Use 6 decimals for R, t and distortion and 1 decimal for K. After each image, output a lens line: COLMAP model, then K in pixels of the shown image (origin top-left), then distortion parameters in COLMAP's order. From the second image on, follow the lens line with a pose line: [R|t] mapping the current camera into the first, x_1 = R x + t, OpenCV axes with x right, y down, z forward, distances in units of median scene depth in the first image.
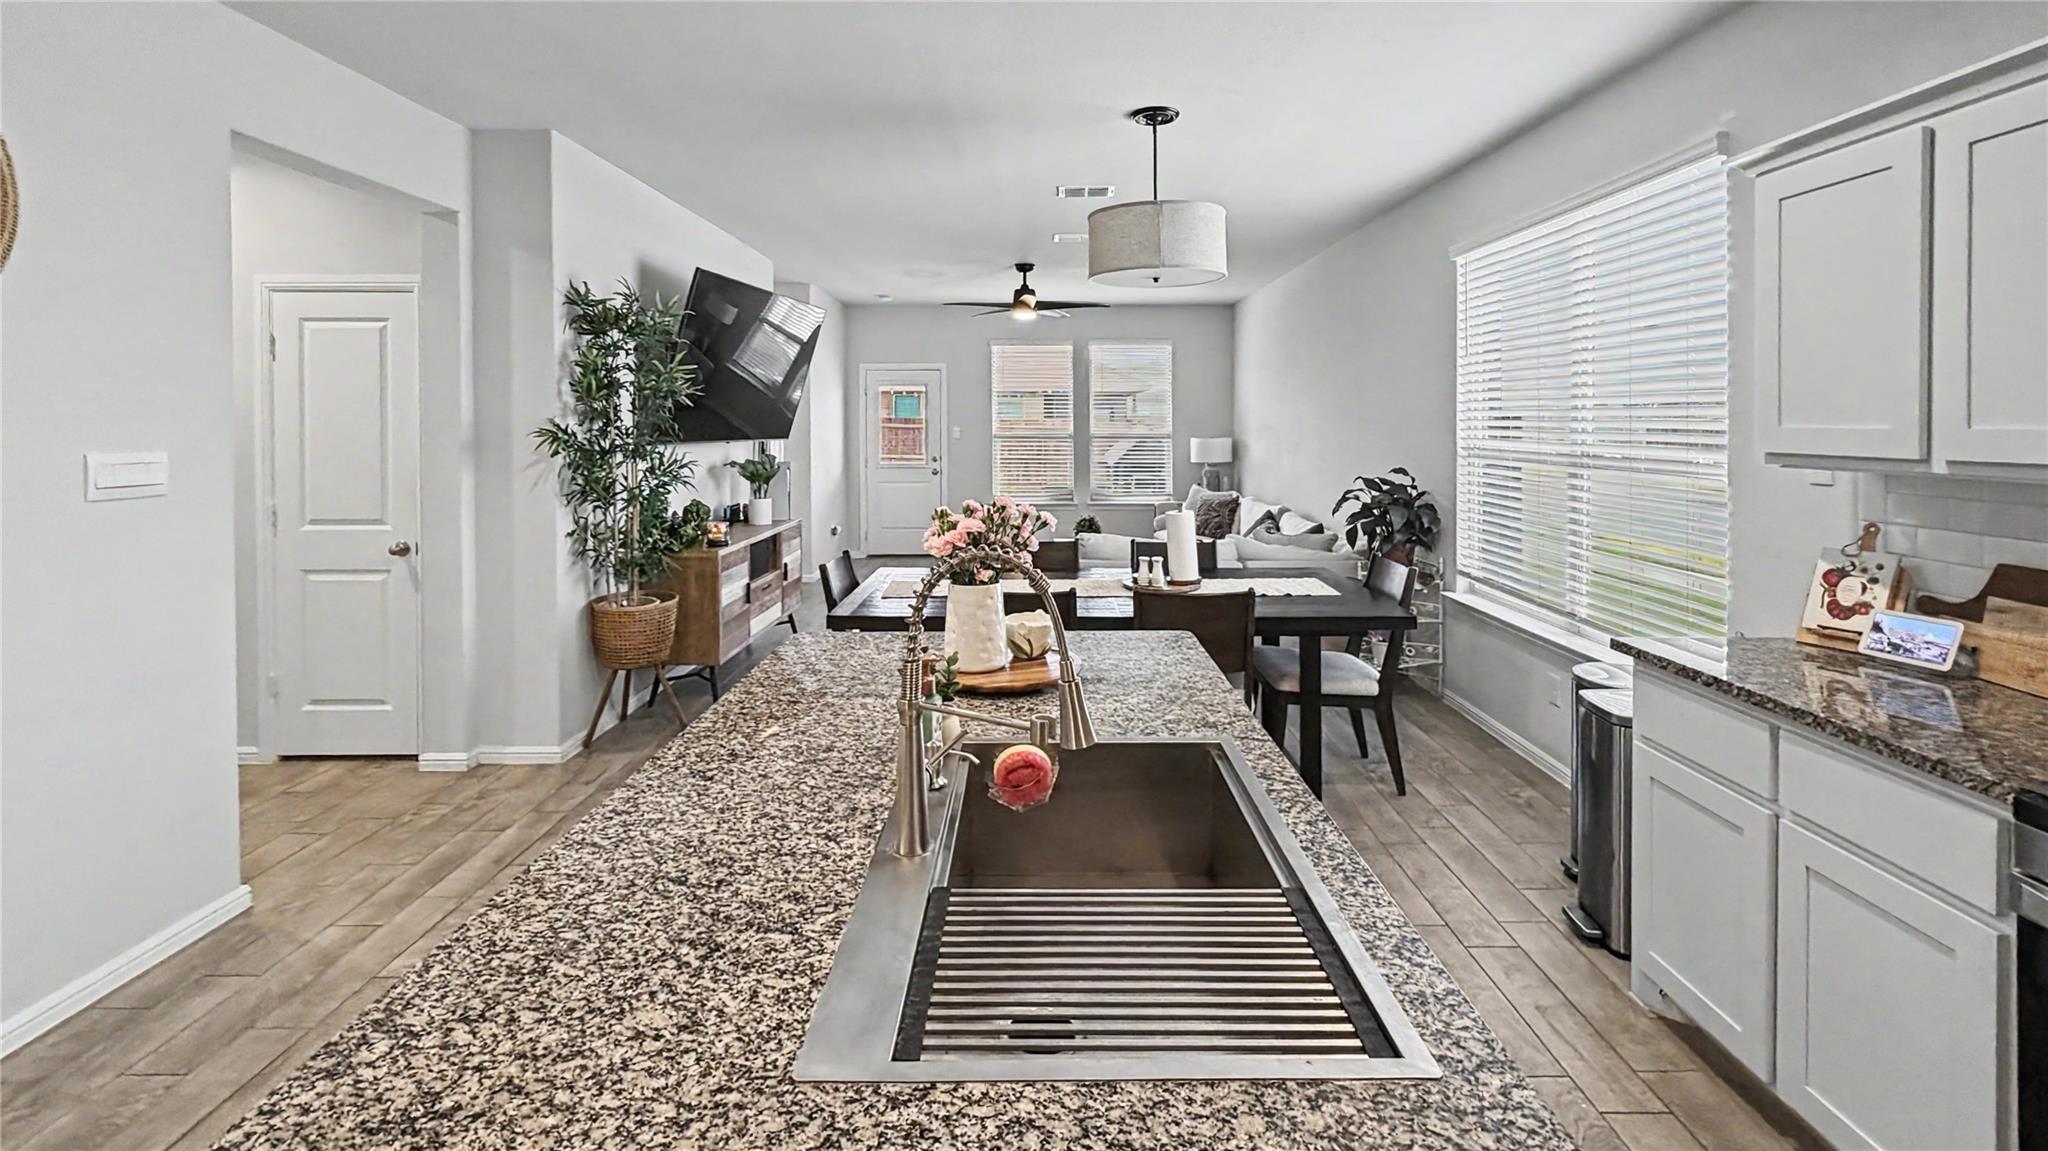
lens RADIAL K [[875.8, 0, 1028.9], [0, 875.8, 437.9], [0, 0, 1]] dist [-0.000509, -0.000103]
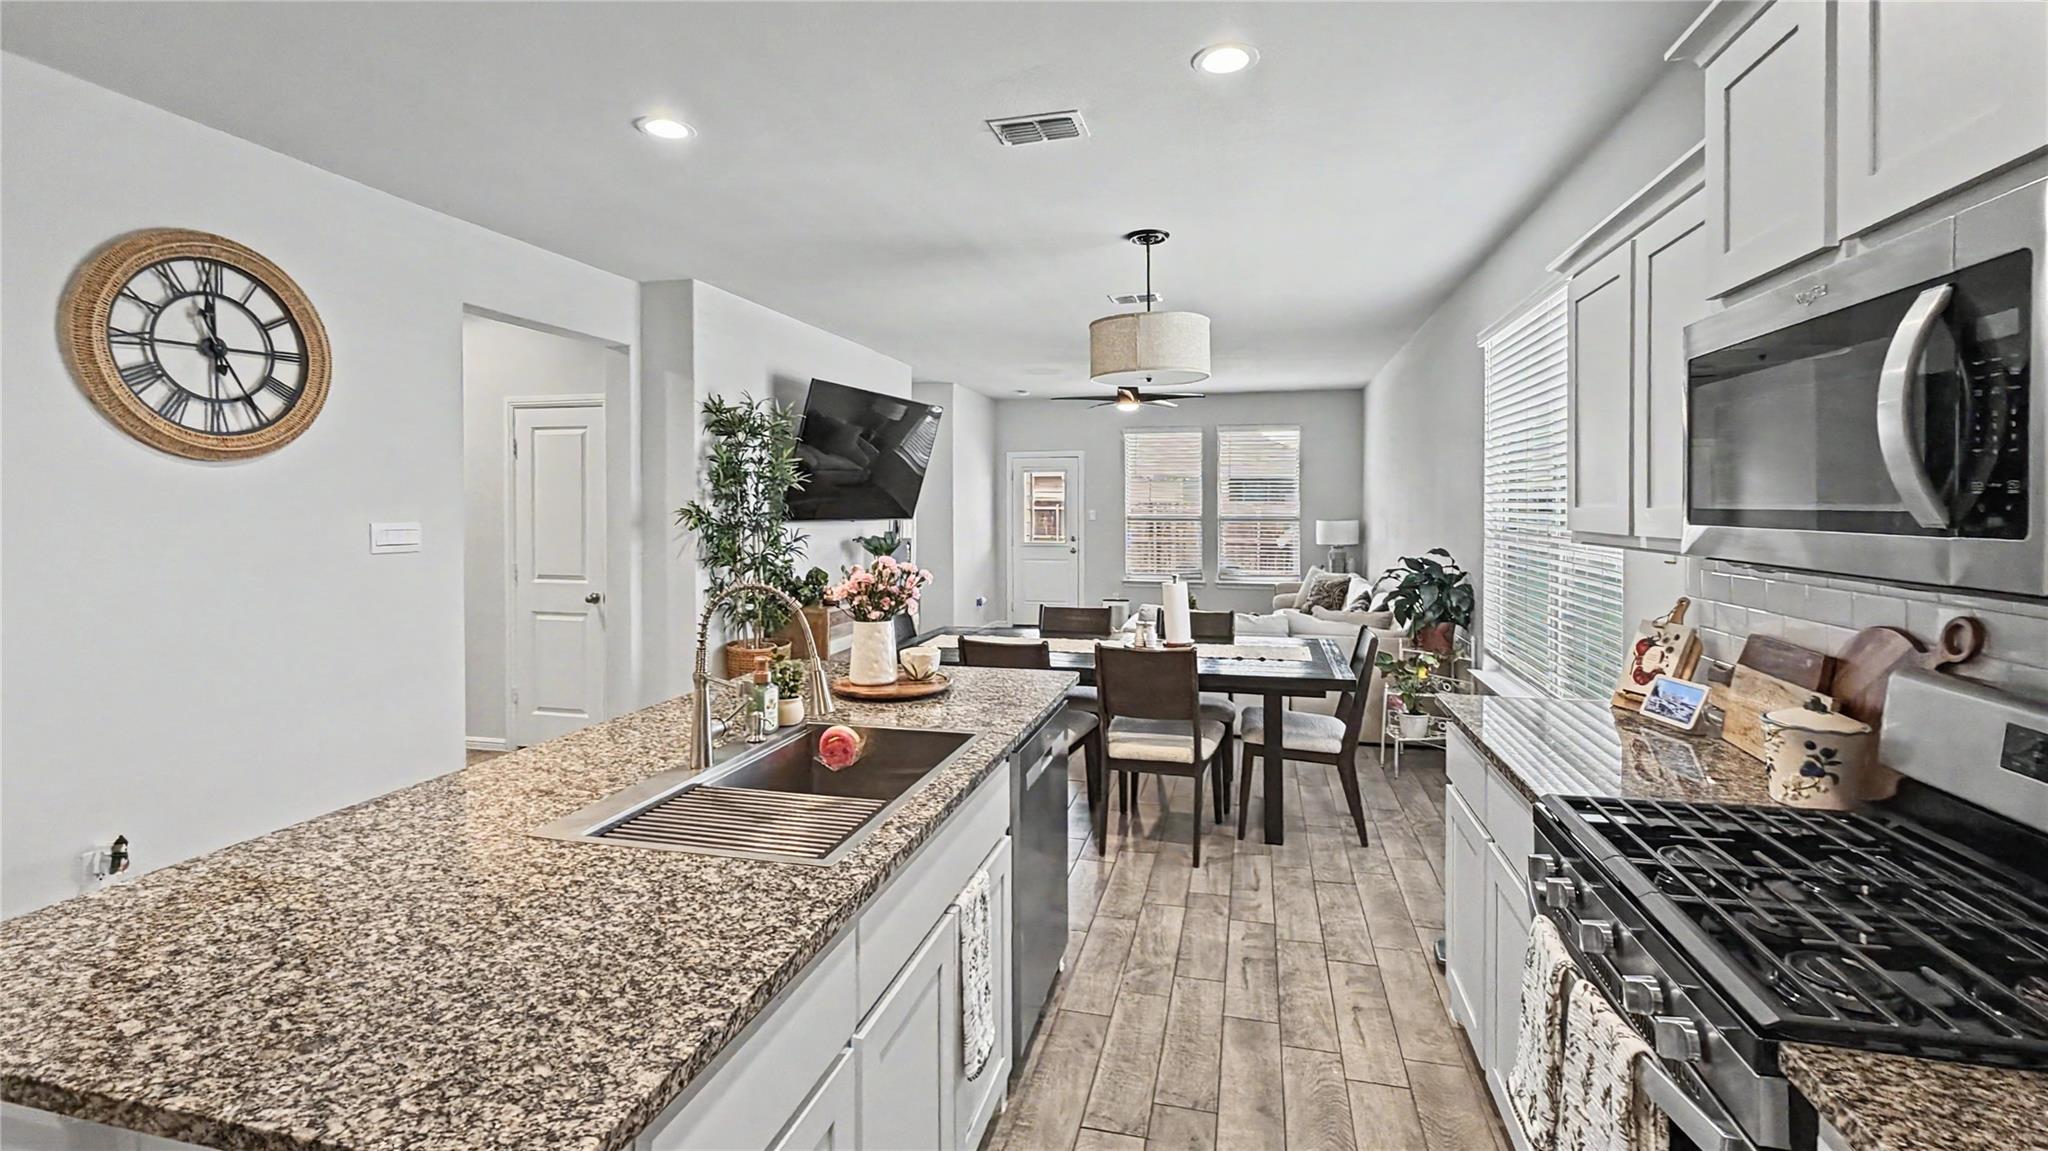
lens RADIAL K [[855.1, 0, 1038.1], [0, 855.1, 518.7], [0, 0, 1]] dist [0.000516, 0.000096]
pose [[0.972440, 0.004817, -0.233104, 0.243746], [-0.005428, 0.999983, -0.001977, 0.004079], [0.233090, 0.003188, 0.972450, -0.113179]]
